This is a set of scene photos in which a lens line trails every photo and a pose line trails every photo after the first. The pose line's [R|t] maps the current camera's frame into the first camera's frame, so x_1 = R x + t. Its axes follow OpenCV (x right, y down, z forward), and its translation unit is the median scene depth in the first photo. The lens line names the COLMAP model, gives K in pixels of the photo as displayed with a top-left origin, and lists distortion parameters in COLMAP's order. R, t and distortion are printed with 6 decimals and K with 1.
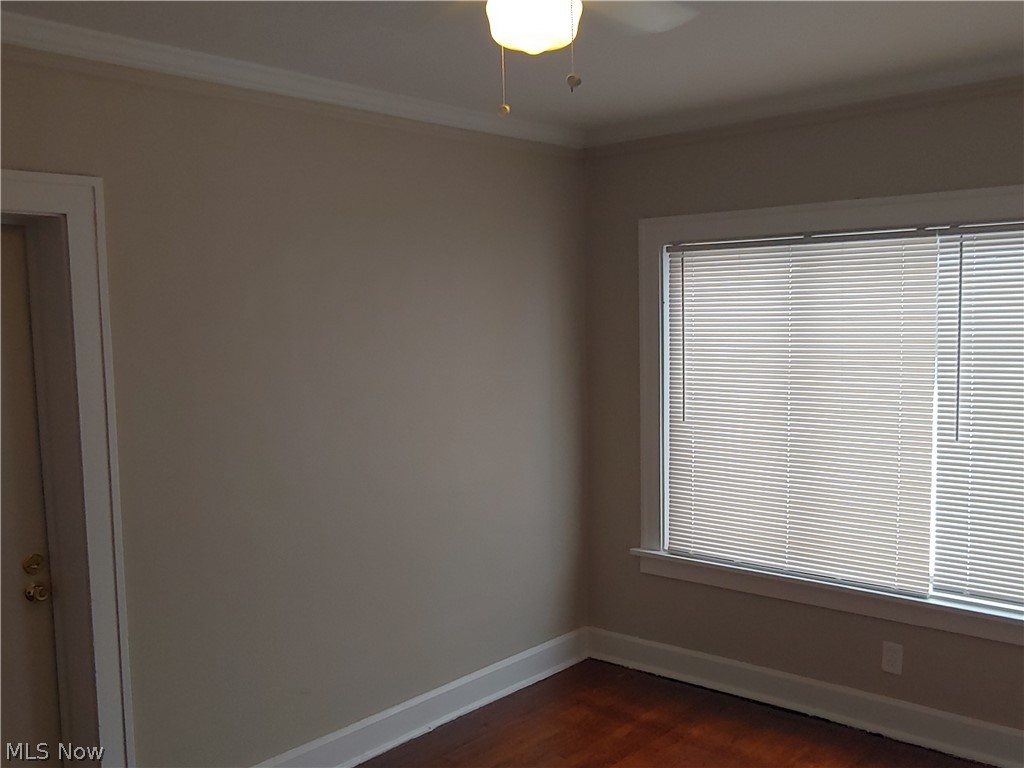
lens RADIAL K [[967.4, 0, 512.0], [0, 967.4, 384.0], [0, 0, 1]] dist [-0.011841, -0.006015]
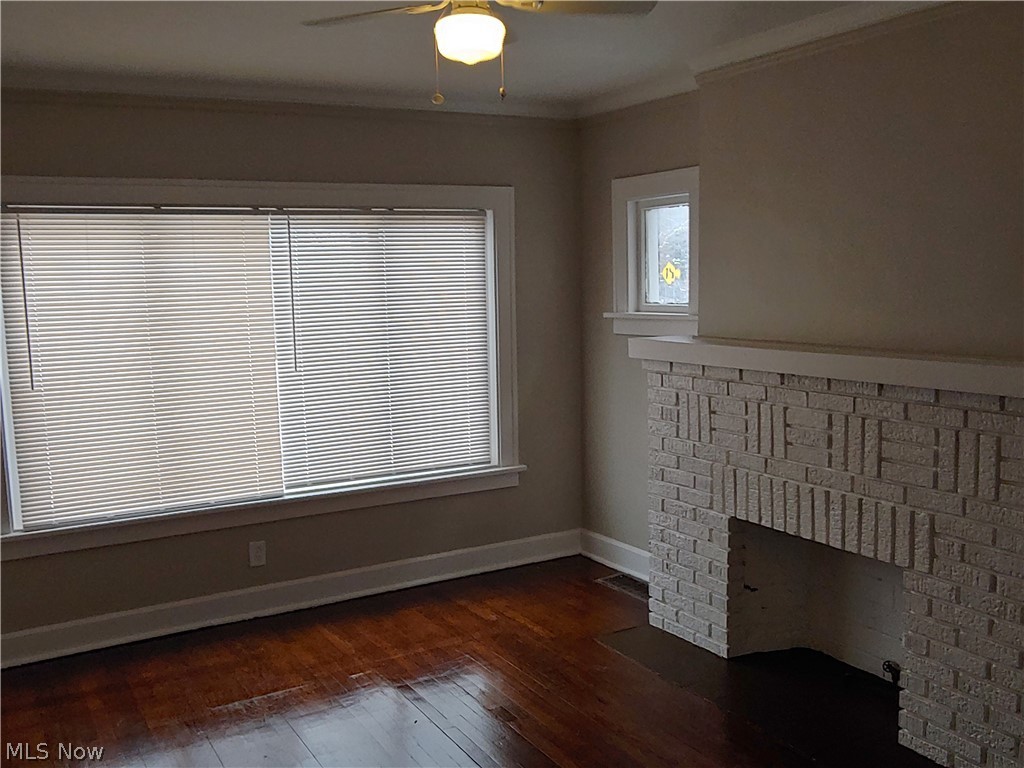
lens RADIAL K [[967.4, 0, 512.0], [0, 967.4, 384.0], [0, 0, 1]] dist [-0.011841, -0.006015]
pose [[0.313782, -0.089817, 0.945237, -0.677155], [0.095080, 0.993484, 0.062839, 0.020301], [-0.944722, 0.070156, 0.320278, 0.282655]]
